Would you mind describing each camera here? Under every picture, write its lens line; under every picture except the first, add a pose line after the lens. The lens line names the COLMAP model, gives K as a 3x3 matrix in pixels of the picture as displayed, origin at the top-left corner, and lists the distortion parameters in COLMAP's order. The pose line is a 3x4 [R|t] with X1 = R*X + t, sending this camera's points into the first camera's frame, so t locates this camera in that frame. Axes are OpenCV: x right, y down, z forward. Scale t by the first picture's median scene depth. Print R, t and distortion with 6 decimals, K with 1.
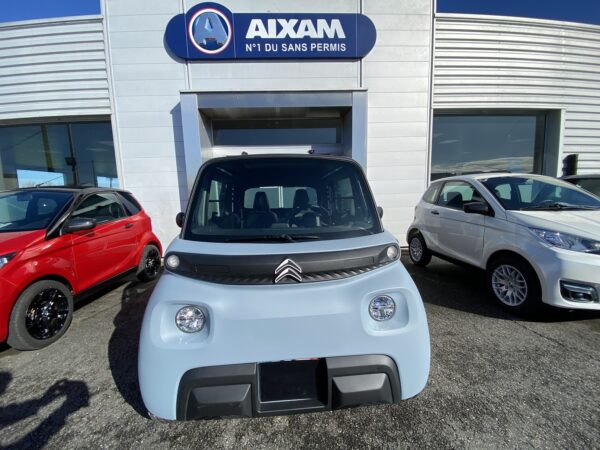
lens RADIAL K [[240.5, 0, 299.5], [0, 240.5, 228.8], [0, 0, 1]] dist [-0.015402, -0.000195]
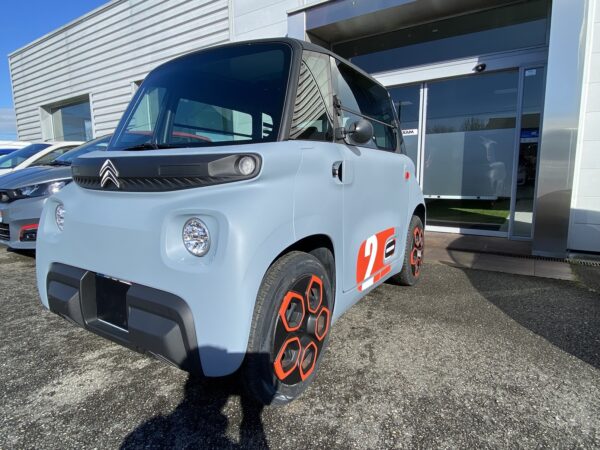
lens RADIAL K [[350.5, 0, 301.7], [0, 350.5, 222.8], [0, 0, 1]] dist [0.001374, 0.000038]
pose [[0.803818, 0.105848, -0.585383, 1.137416], [-0.089868, 0.994356, 0.056396, 0.191478], [0.588048, 0.007275, 0.808793, 0.331183]]
